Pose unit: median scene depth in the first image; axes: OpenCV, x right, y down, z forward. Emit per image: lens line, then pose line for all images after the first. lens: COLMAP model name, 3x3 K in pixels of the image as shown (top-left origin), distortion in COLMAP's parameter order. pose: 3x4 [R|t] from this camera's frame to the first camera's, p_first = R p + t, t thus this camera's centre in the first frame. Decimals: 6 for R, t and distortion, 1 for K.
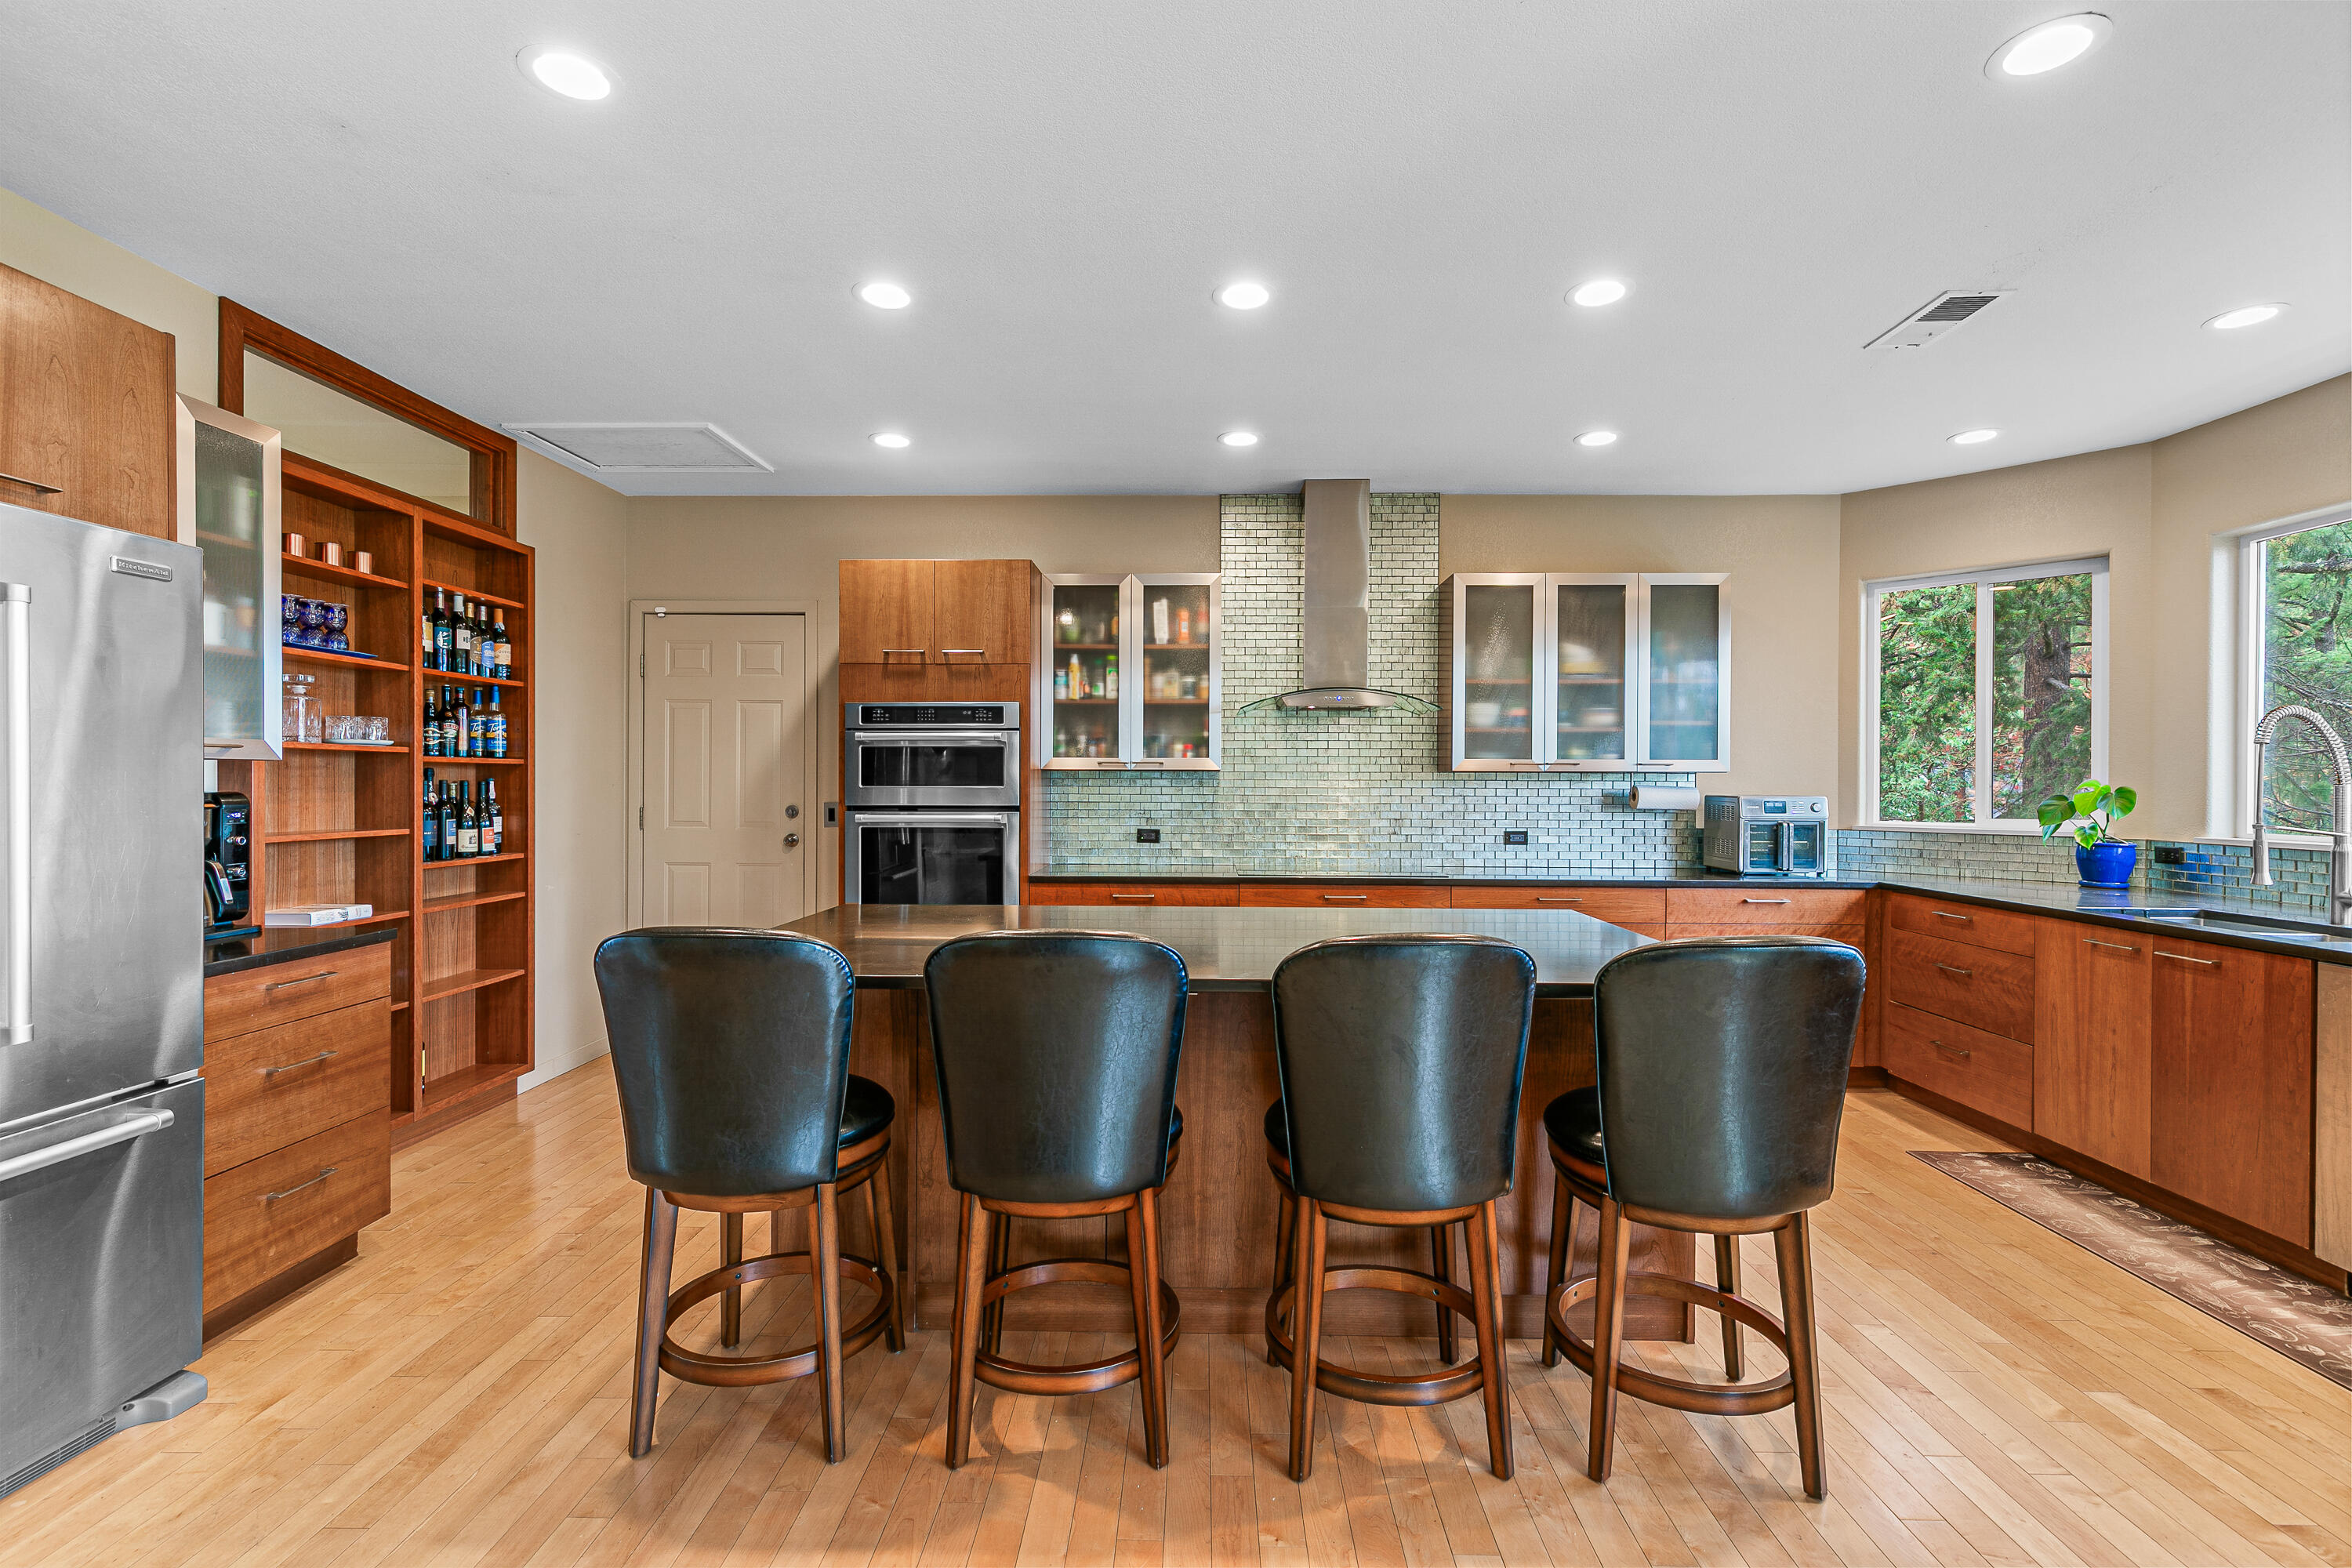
lens RADIAL K [[1057.4, 0, 1183.0], [0, 1057.4, 785.3], [0, 0, 1]] dist [0.006167, -0.000678]
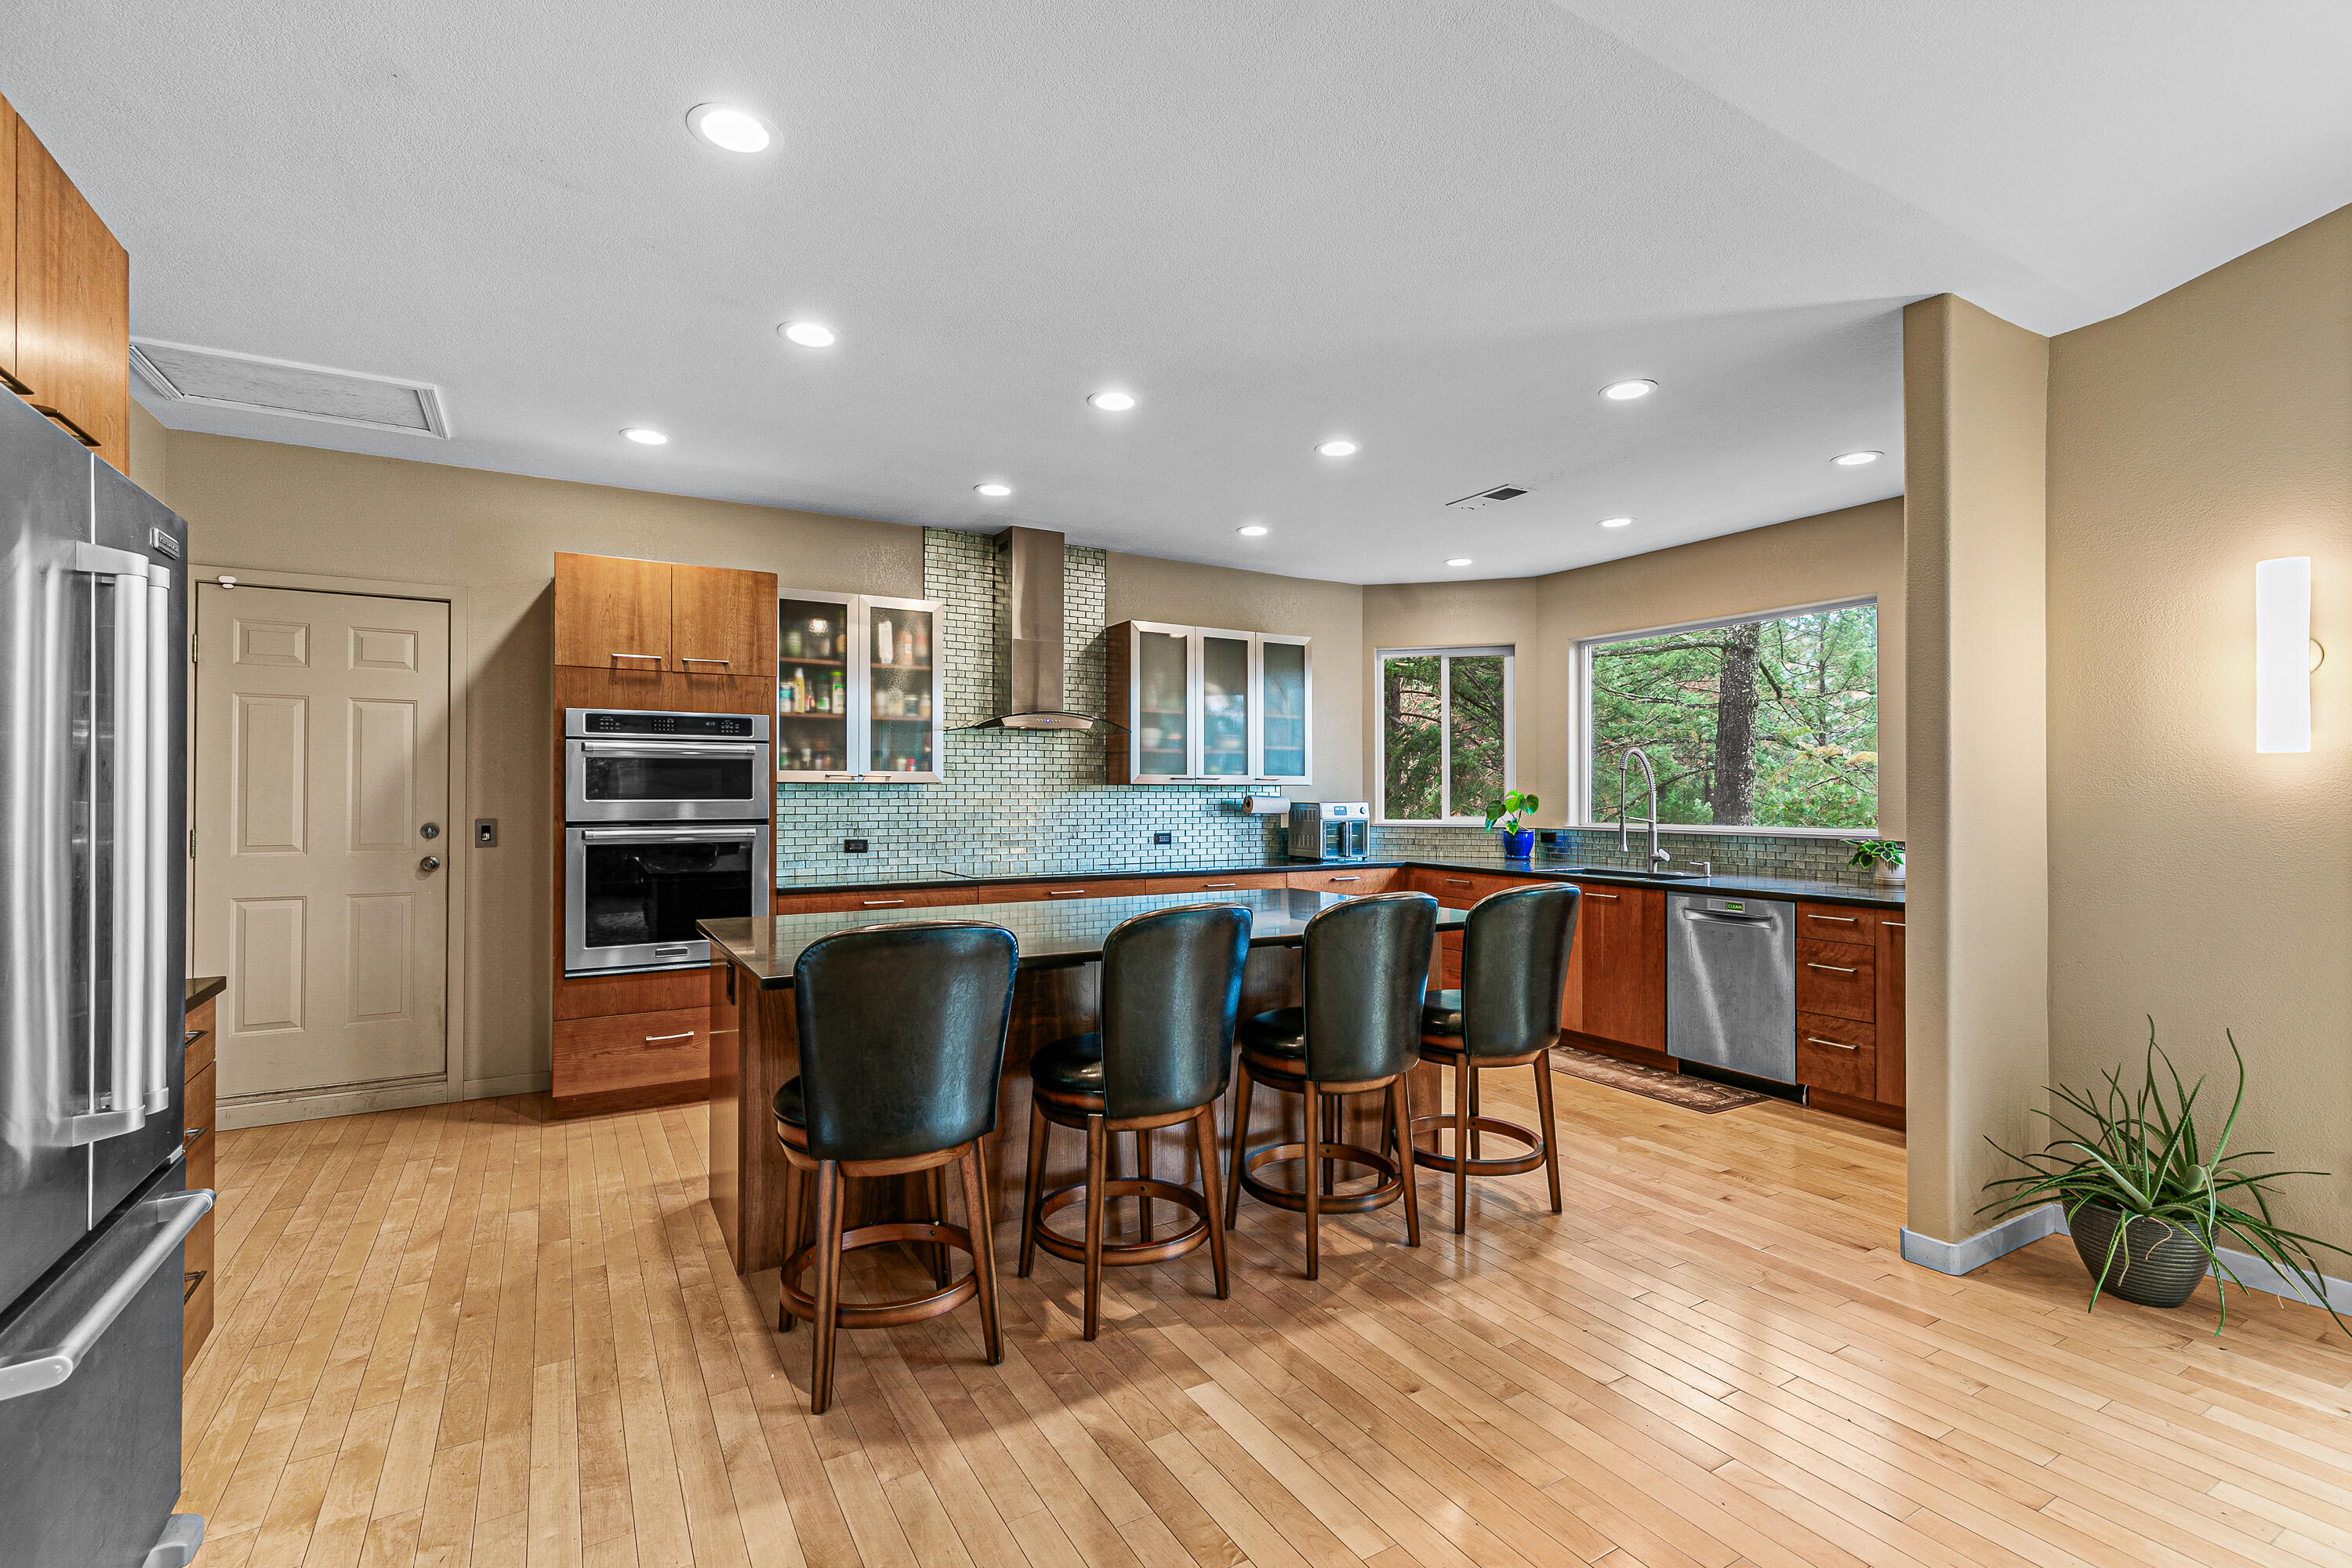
lens RADIAL K [[1057.4, 0, 1183.0], [0, 1057.4, 785.3], [0, 0, 1]] dist [0.006167, -0.000678]
pose [[0.850089, 0.000206, 0.526640, -0.347453], [0.004910, 0.999953, -0.008316, -0.001814], [-0.526617, 0.009655, 0.850048, -0.058230]]
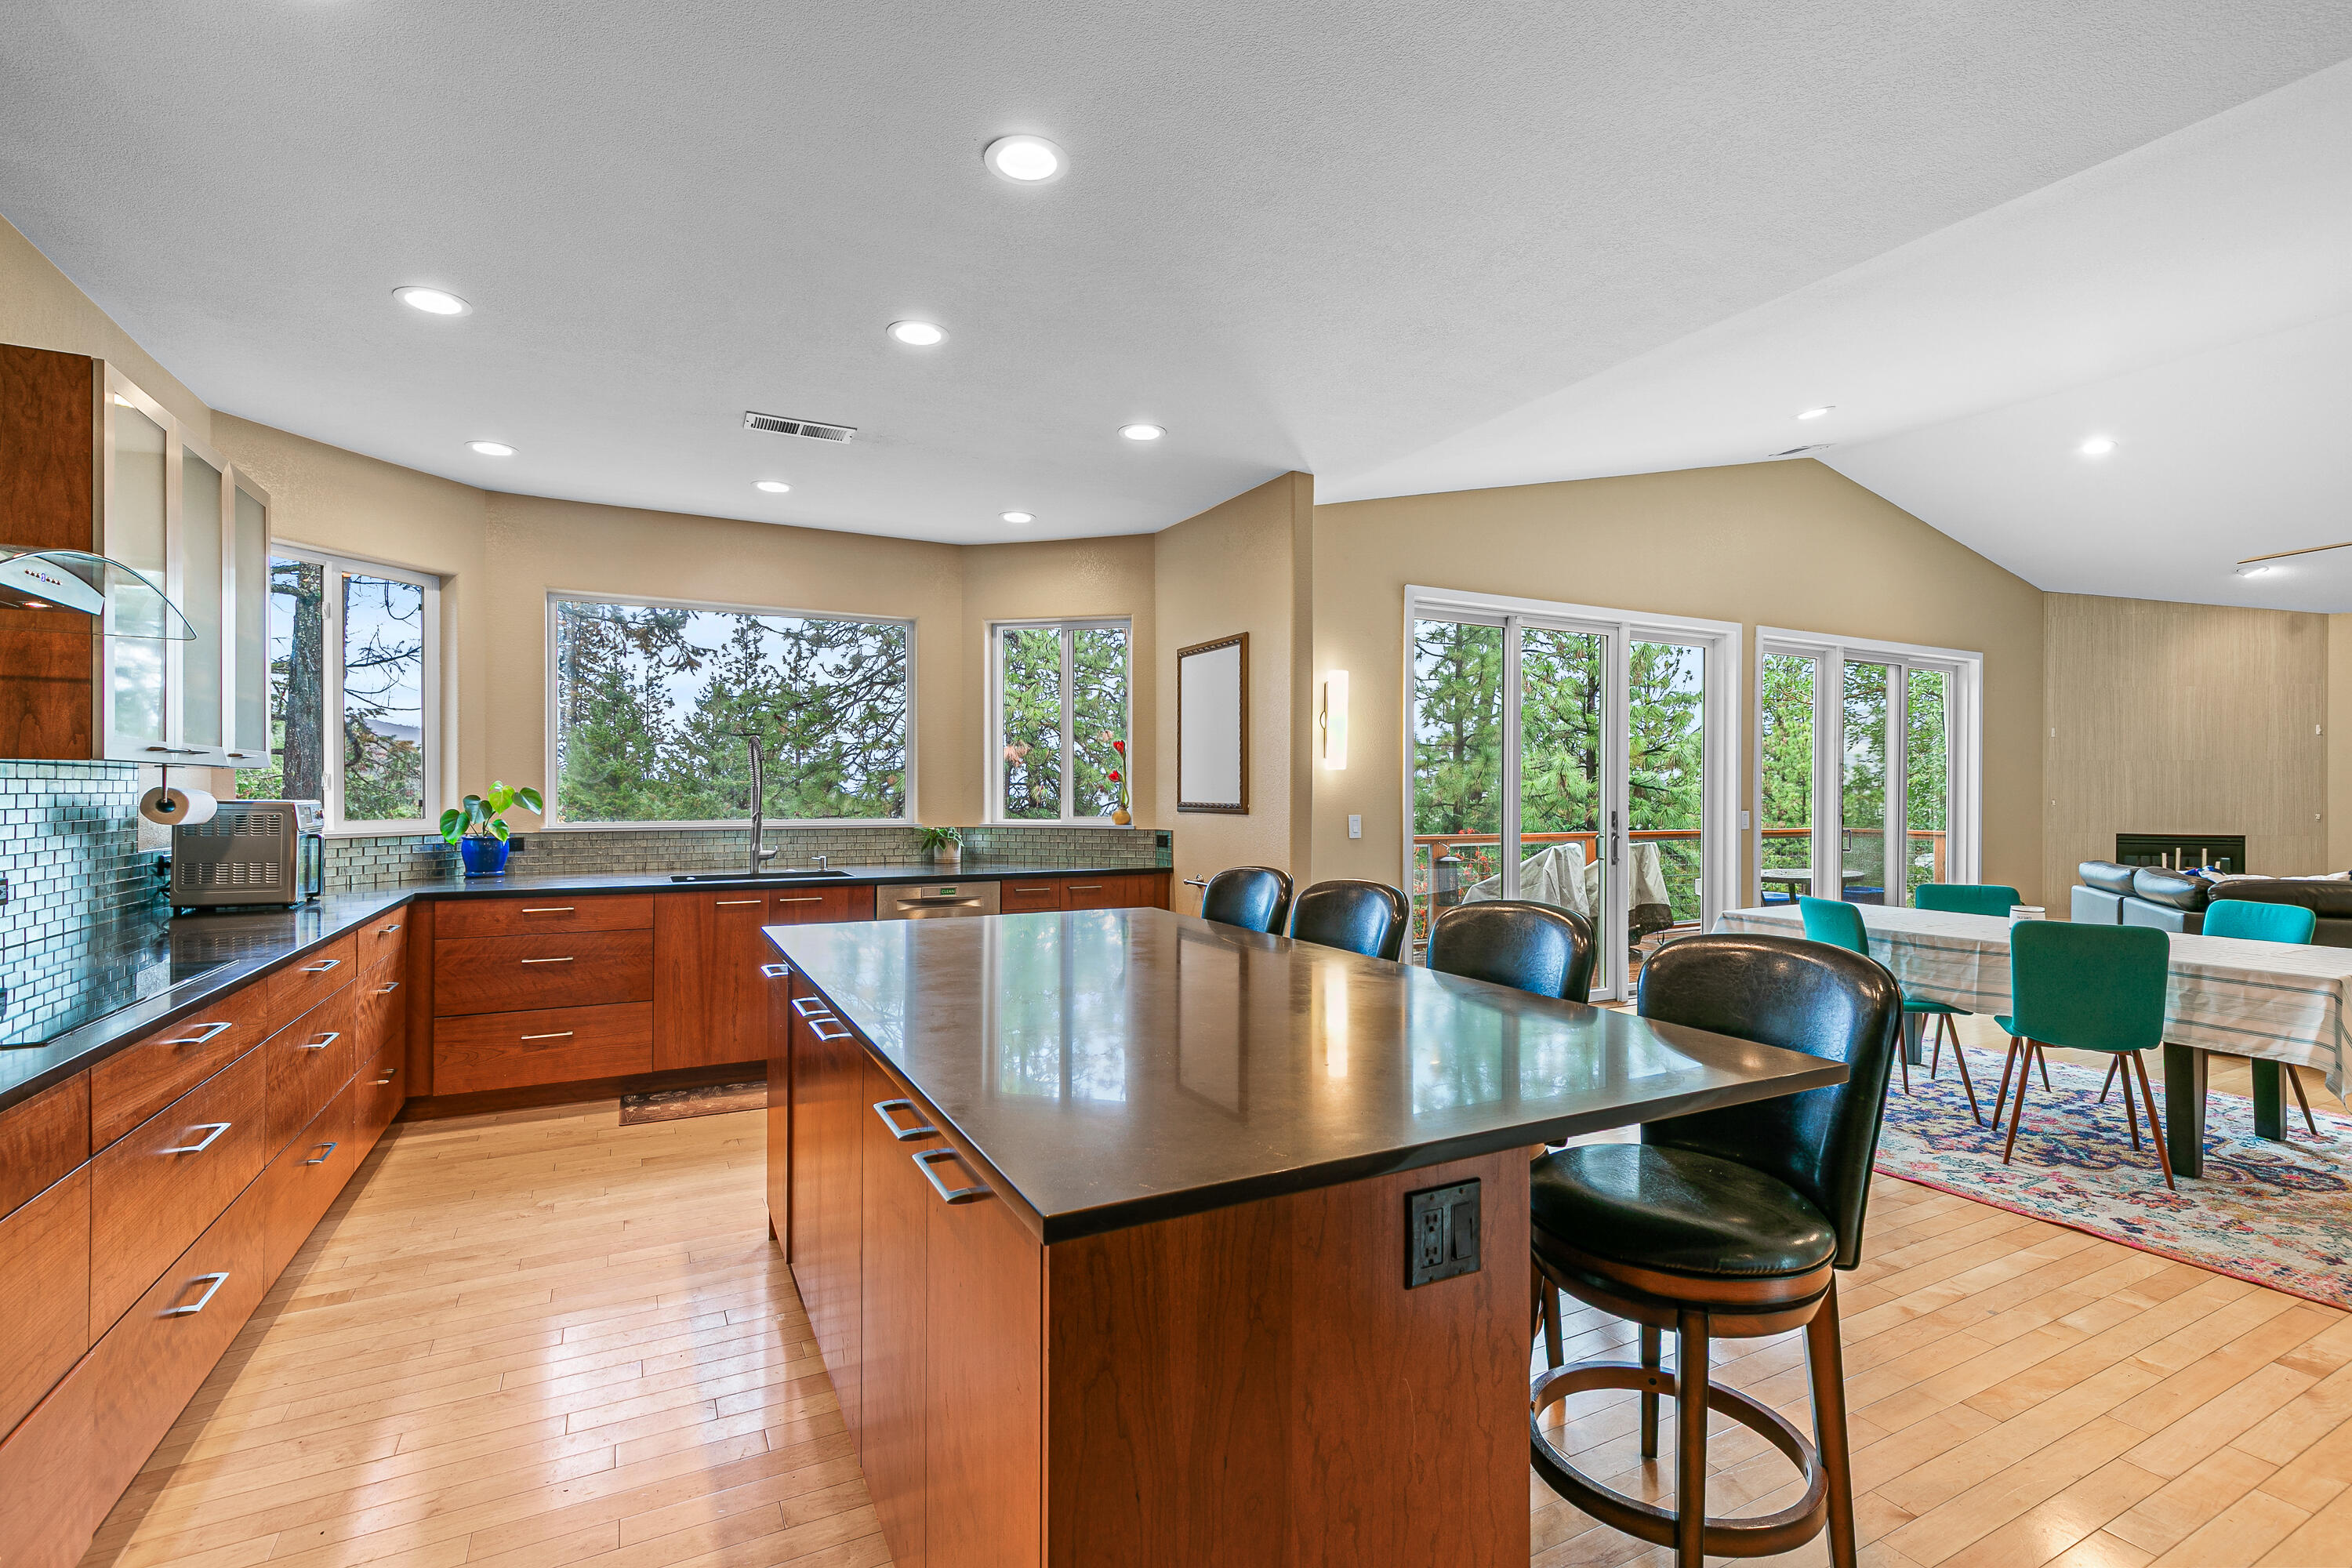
lens RADIAL K [[1065.9, 0, 1177.8], [0, 1065.9, 785.6], [0, 0, 1]] dist [0.010054, -0.001017]
pose [[-0.484214, -0.005501, 0.874933, -0.453450], [-0.003515, 0.999984, 0.004342, -0.007313], [-0.874943, -0.000973, -0.484225, 0.855093]]
